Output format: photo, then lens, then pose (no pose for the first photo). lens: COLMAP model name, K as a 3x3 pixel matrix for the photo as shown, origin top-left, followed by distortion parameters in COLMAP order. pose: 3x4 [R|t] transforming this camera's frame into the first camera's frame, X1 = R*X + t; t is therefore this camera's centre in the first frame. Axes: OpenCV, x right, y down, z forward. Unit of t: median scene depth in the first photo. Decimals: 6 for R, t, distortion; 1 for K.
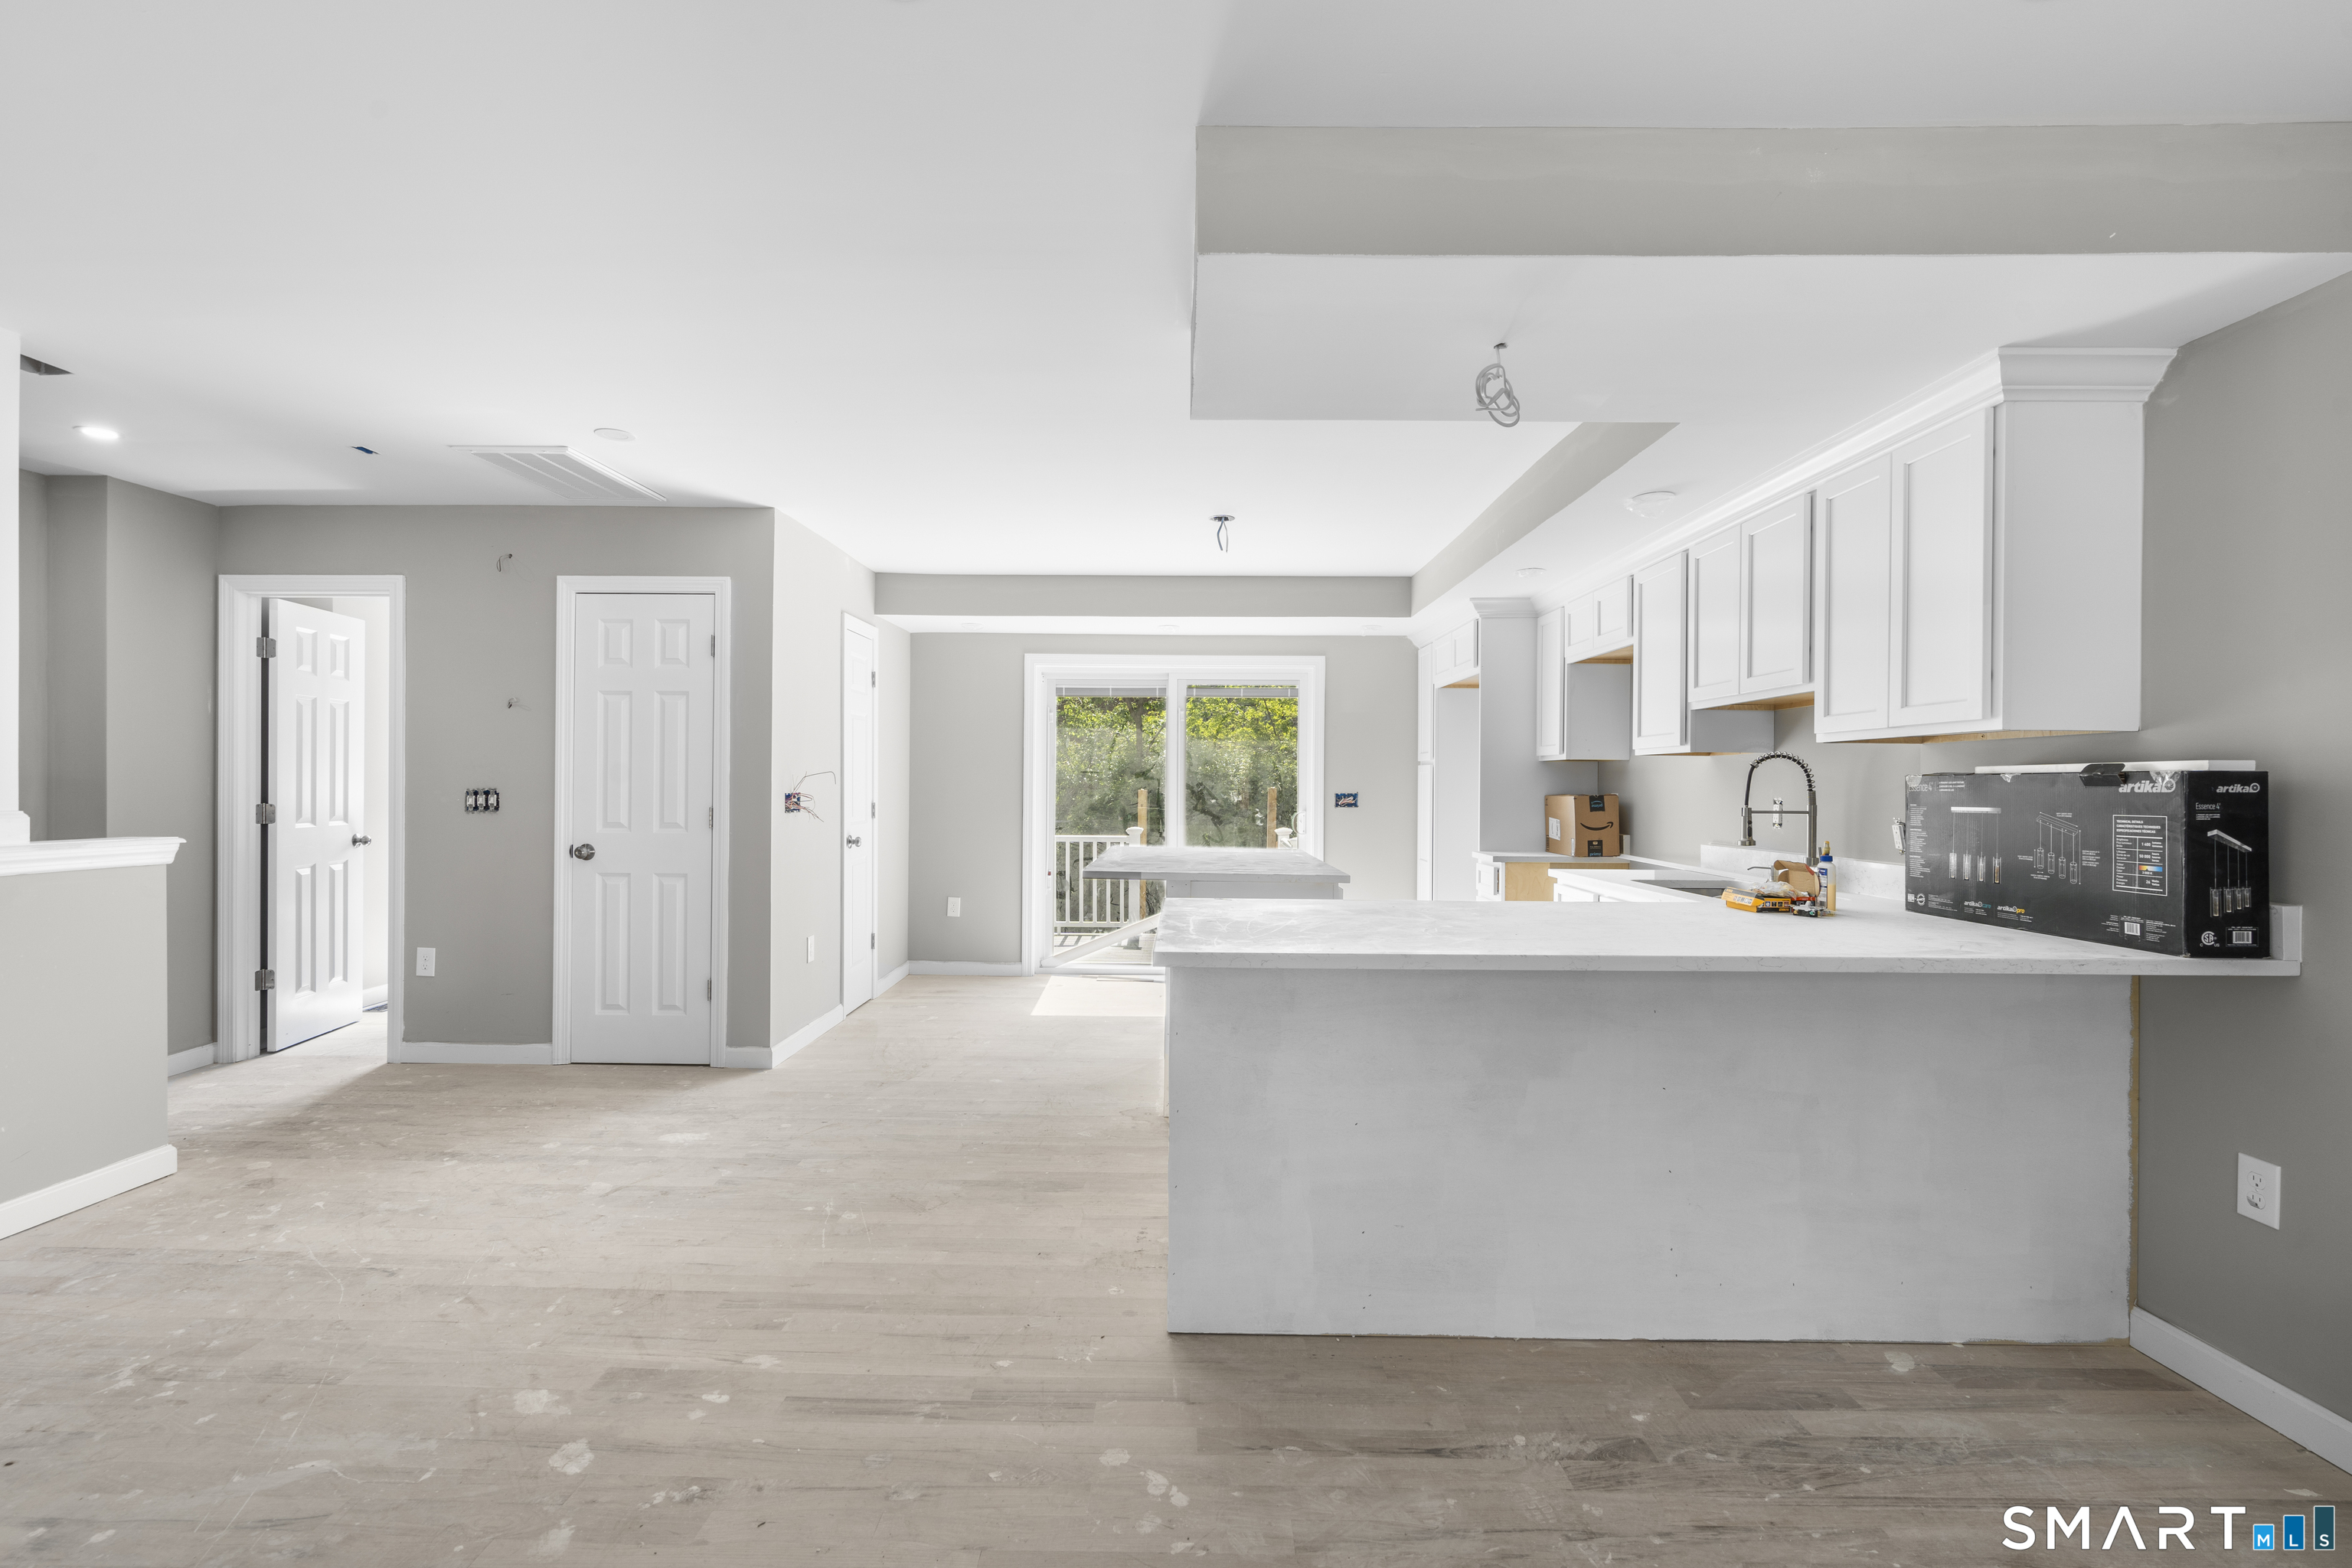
lens RADIAL K [[1051.5, 0, 1170.0], [0, 1051.5, 784.6], [0, 0, 1]] dist [-0.006570, 0.002651]
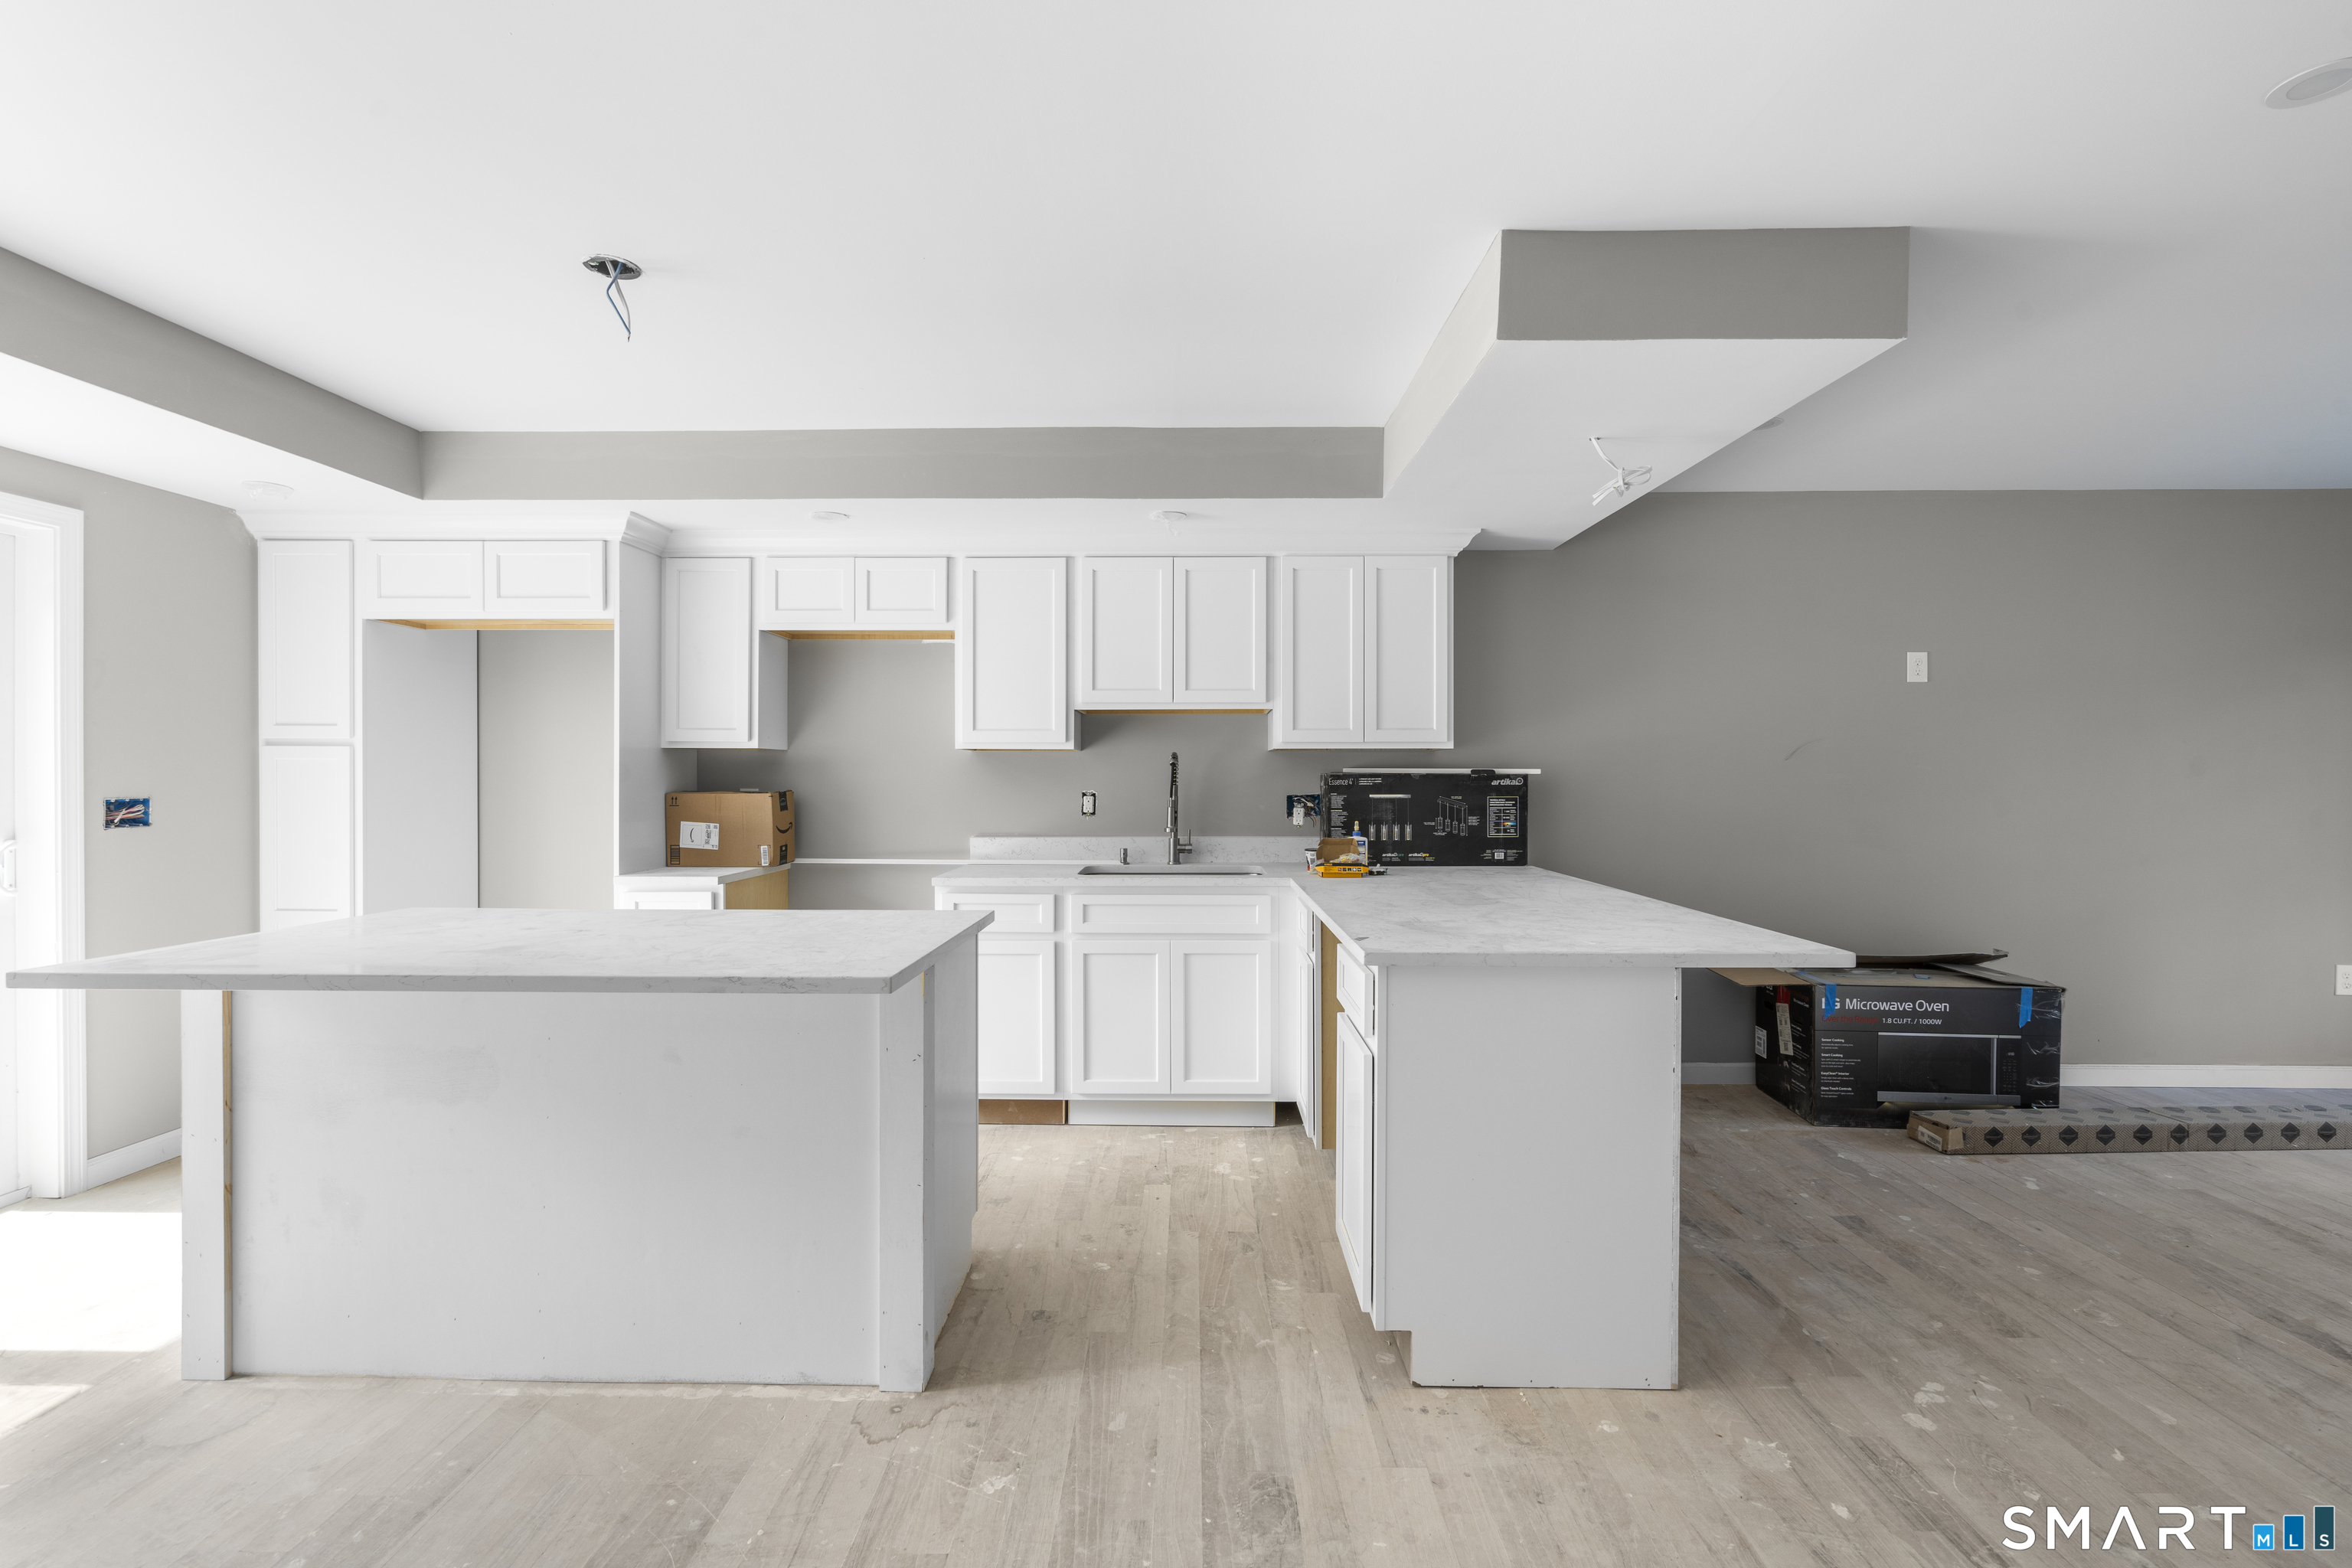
lens RADIAL K [[1051.5, 0, 1170.8], [0, 1051.5, 782.0], [0, 0, 1]] dist [-0.006570, 0.002651]
pose [[0.008895, -0.014283, 0.999858, -0.924349], [-0.001980, 0.999896, 0.014301, -0.021980], [-0.999958, -0.002107, 0.008866, 1.448902]]
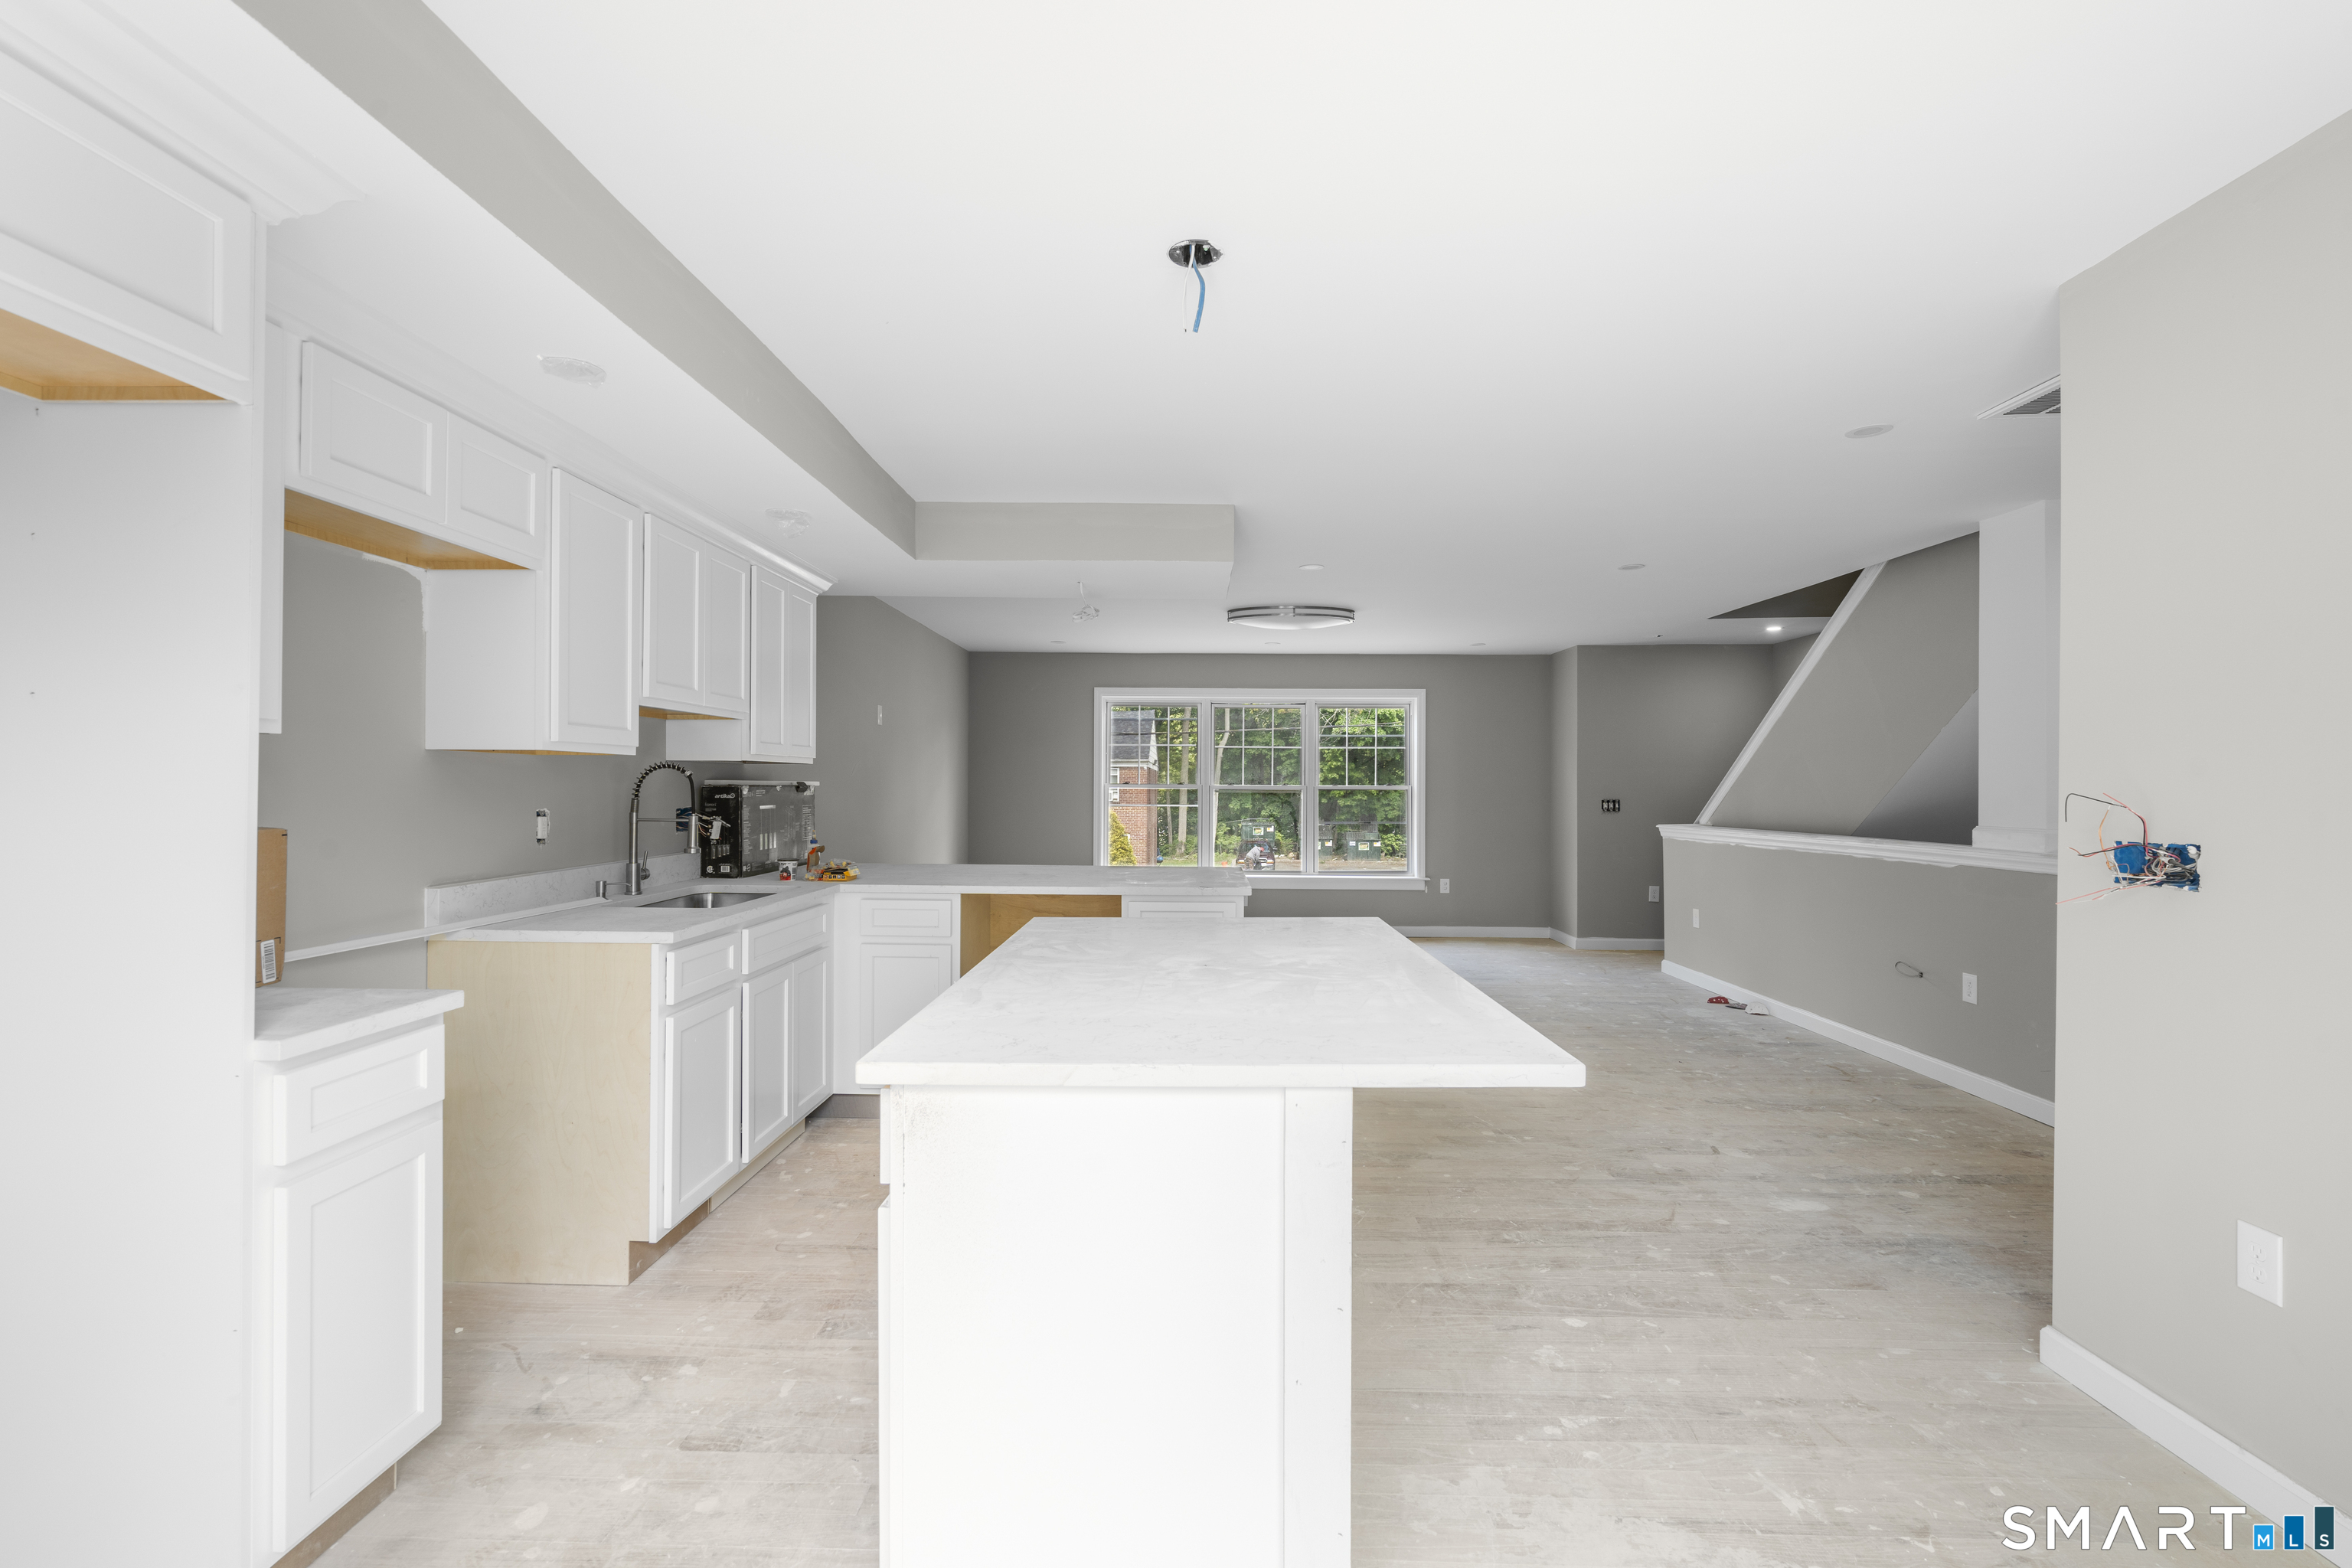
lens RADIAL K [[1051.5, 0, 1170.1], [0, 1051.5, 784.8], [0, 0, 1]] dist [-0.006570, 0.002651]
pose [[-0.999812, -0.014206, 0.013168, 0.102282], [-0.014218, 0.999899, -0.000872, -0.021441], [-0.013155, -0.001059, -0.999913, 2.959655]]
